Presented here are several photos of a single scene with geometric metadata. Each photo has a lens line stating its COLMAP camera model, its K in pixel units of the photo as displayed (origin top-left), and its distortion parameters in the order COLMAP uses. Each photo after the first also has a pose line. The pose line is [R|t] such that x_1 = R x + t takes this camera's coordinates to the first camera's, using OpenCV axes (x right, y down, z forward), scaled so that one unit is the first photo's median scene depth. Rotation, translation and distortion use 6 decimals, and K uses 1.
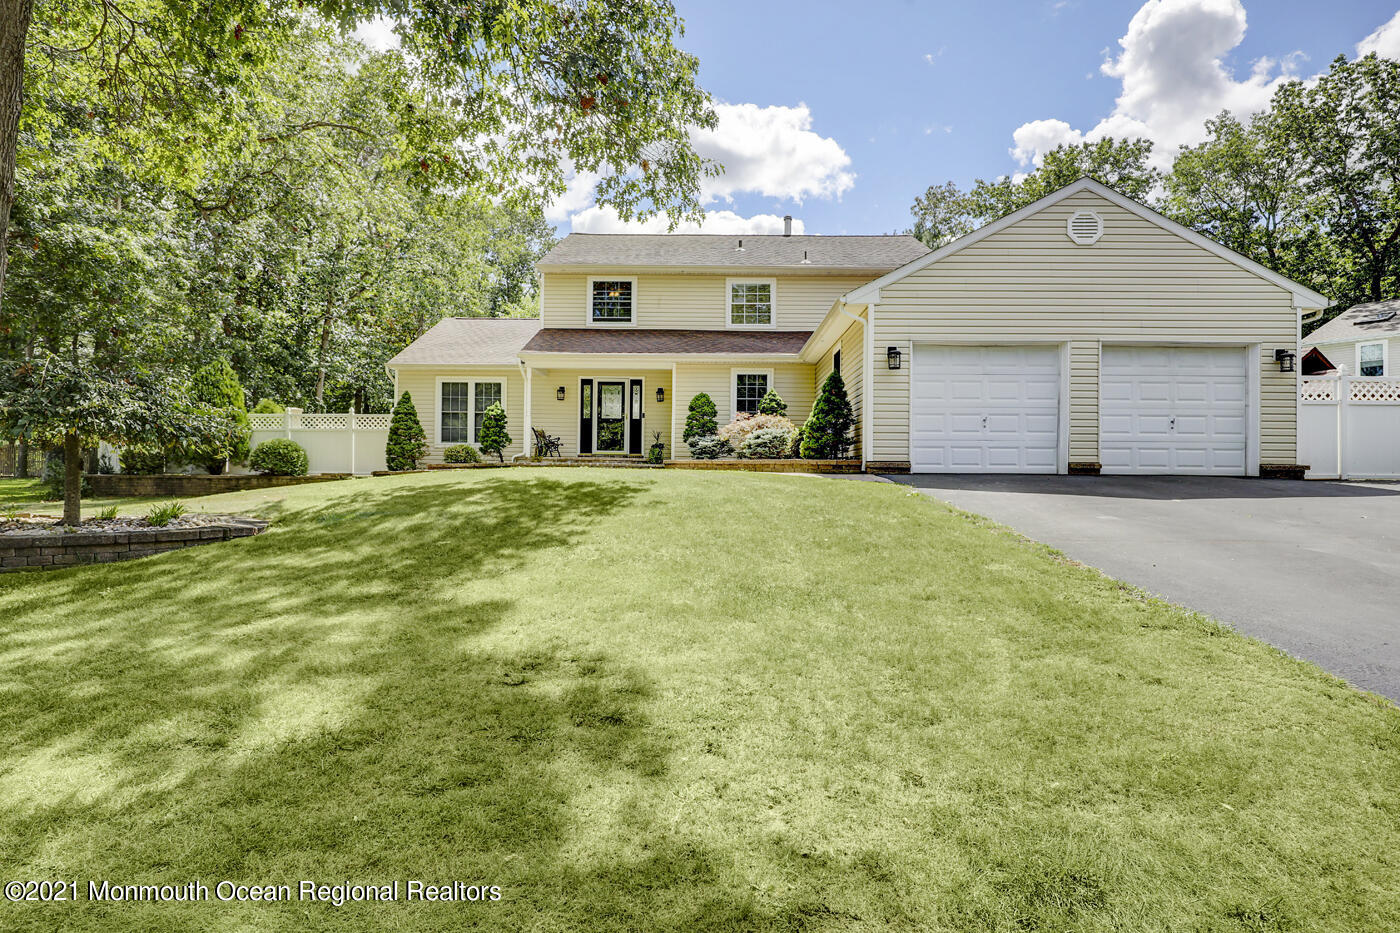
lens RADIAL K [[748.6, 0, 707.1], [0, 748.6, 474.4], [0, 0, 1]] dist [0.001629, 0.002171]
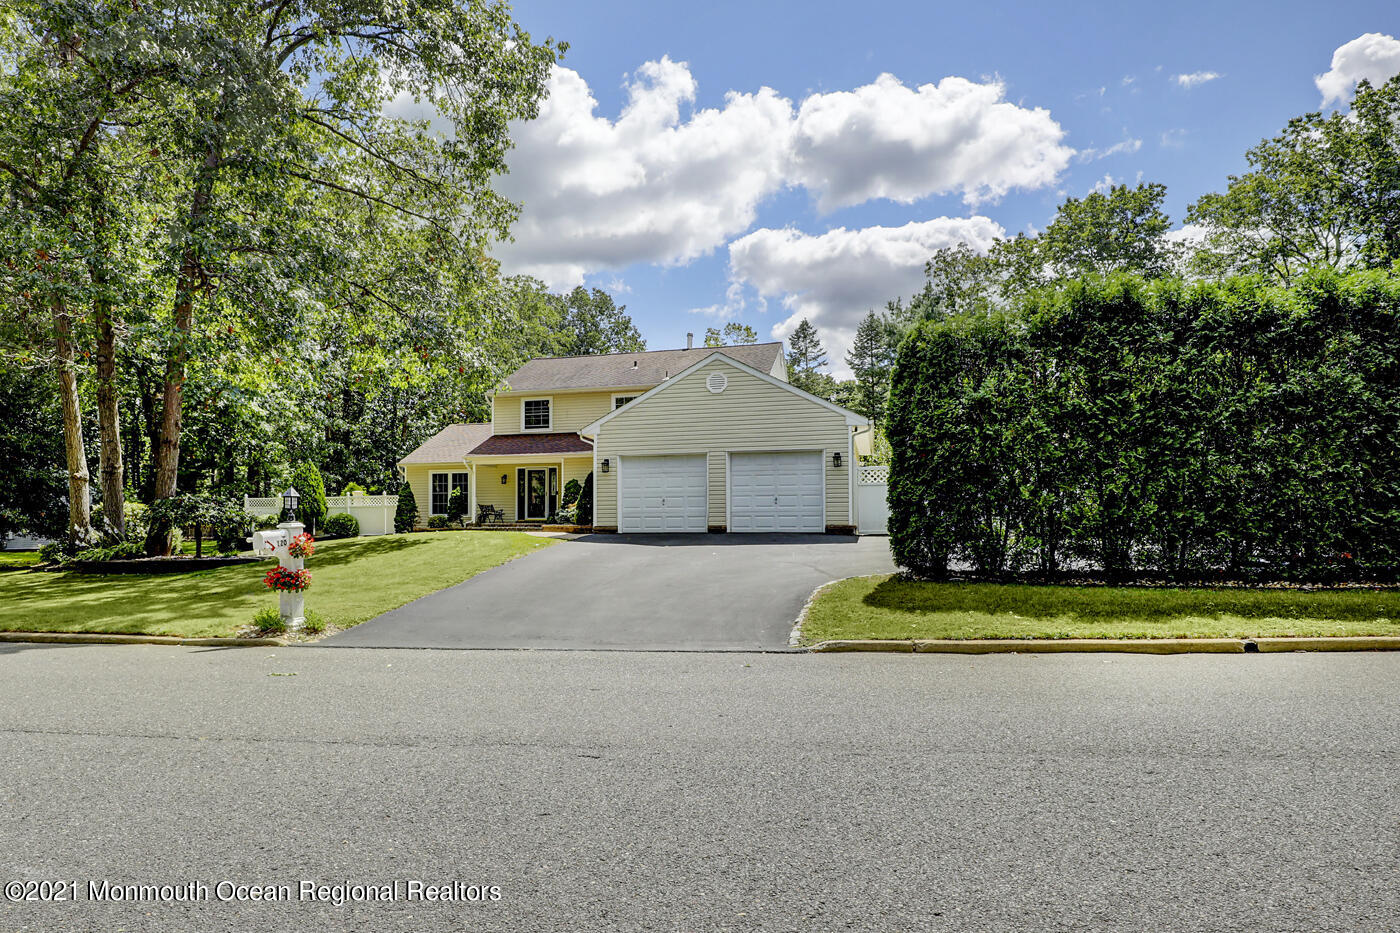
lens RADIAL K [[814.0, 0, 642.9], [0, 814.0, 525.3], [0, 0, 1]] dist [0.002388, -0.002550]
pose [[0.961035, -0.012245, -0.276155, 0.525350], [0.010444, 0.999914, -0.007993, -0.002315], [0.276229, 0.004798, 0.961080, -0.477488]]
